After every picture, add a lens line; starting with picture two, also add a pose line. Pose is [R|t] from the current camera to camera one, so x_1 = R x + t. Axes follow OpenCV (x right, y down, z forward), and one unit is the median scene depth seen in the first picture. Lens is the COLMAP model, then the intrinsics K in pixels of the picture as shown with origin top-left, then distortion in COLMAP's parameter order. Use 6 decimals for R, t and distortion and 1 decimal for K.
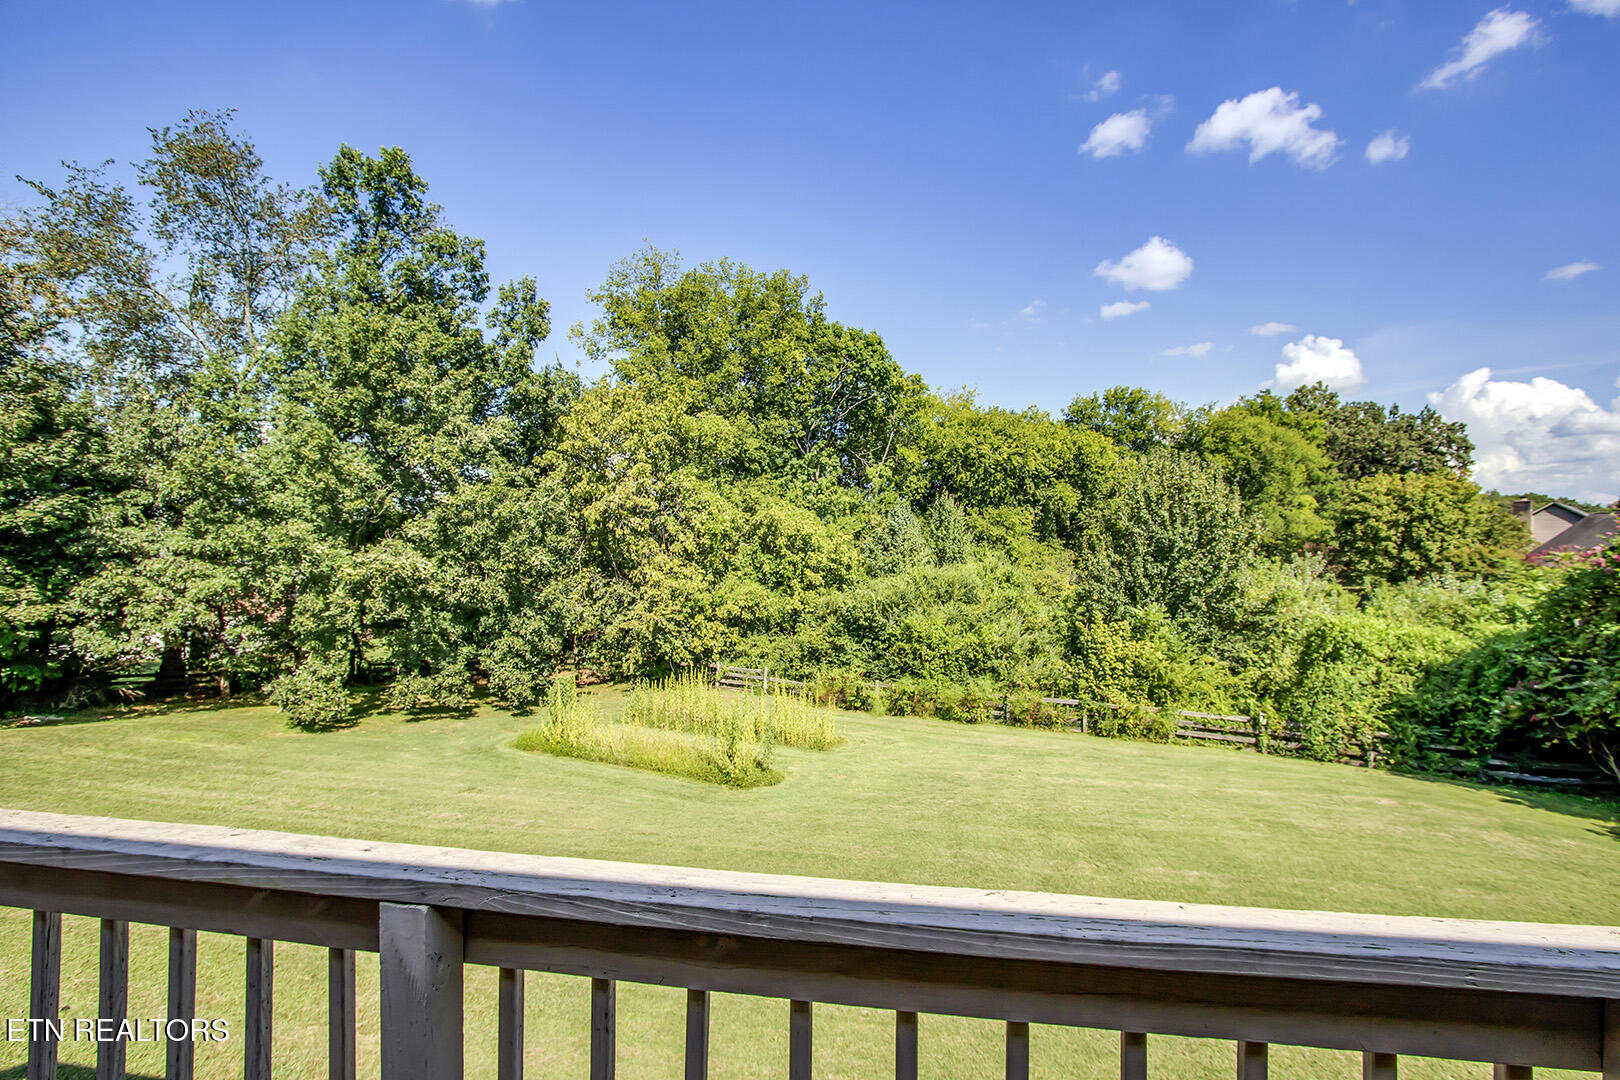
lens RADIAL K [[745.2, 0, 807.5], [0, 745.2, 545.5], [0, 0, 1]] dist [-0.022828, 0.004551]
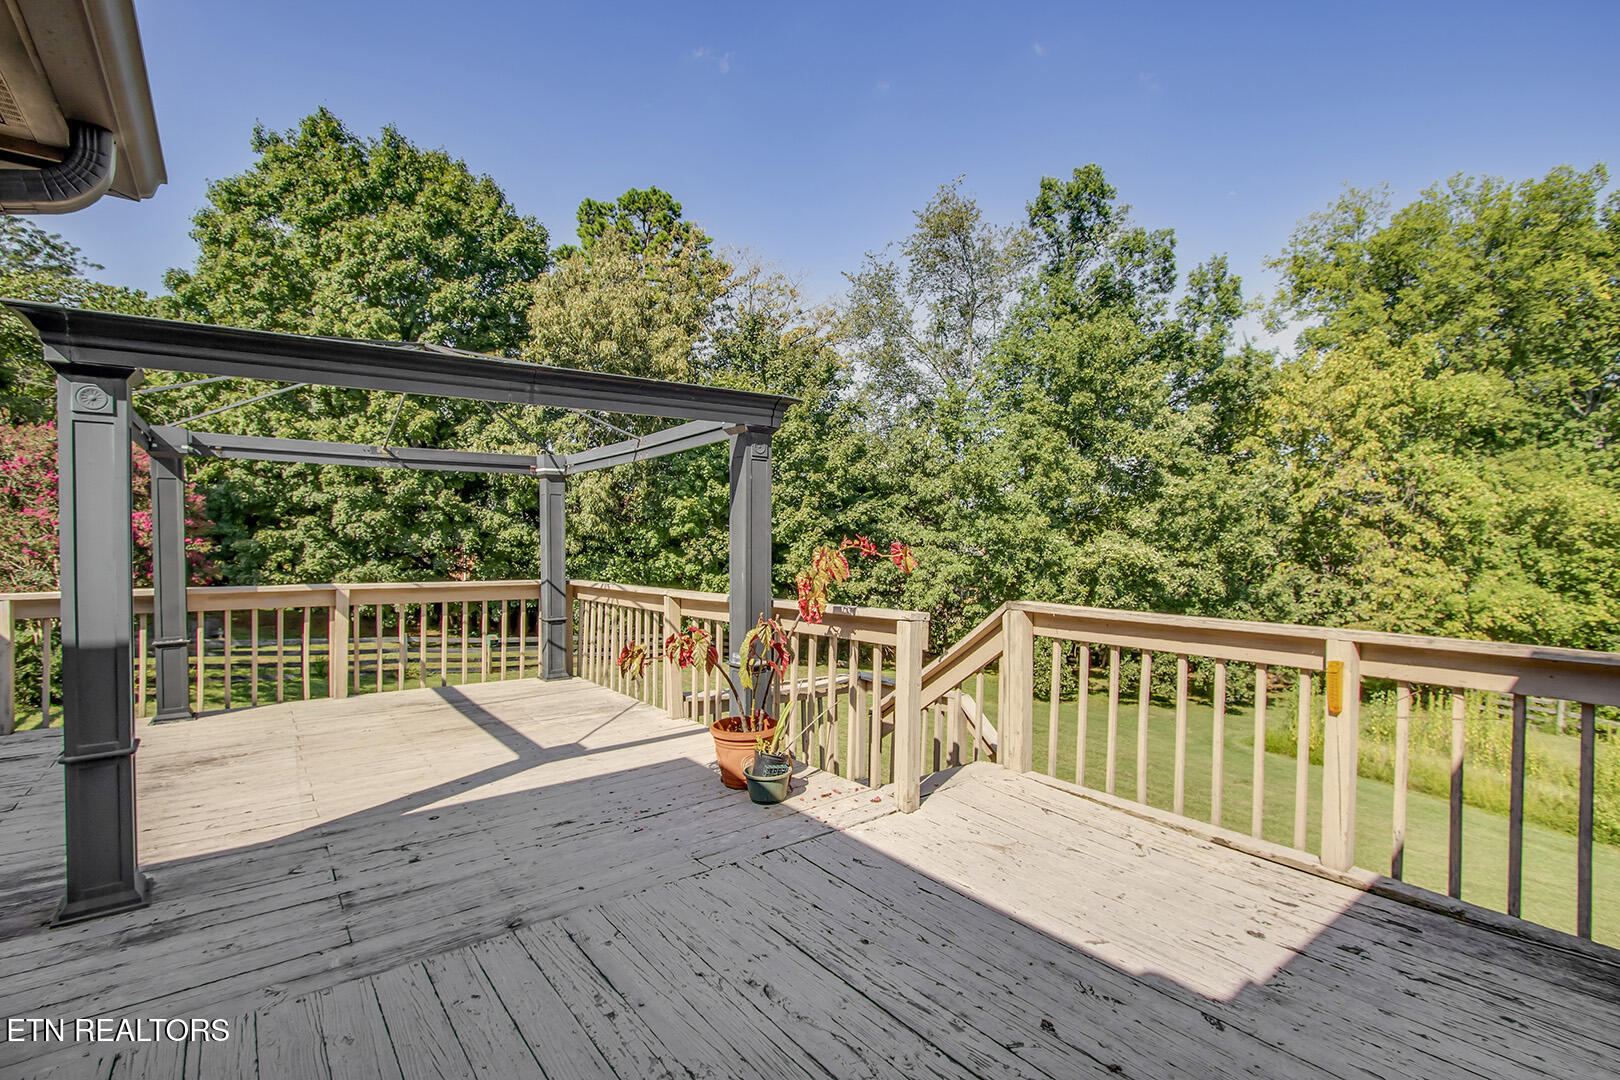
lens RADIAL K [[745.2, 0, 818.7], [0, 745.2, 546.2], [0, 0, 1]] dist [-0.022828, 0.004551]
pose [[0.737490, 0.005584, -0.675335, -0.117990], [0.000056, 0.999965, 0.008329, 0.003951], [0.675358, -0.006180, 0.737464, -0.058092]]
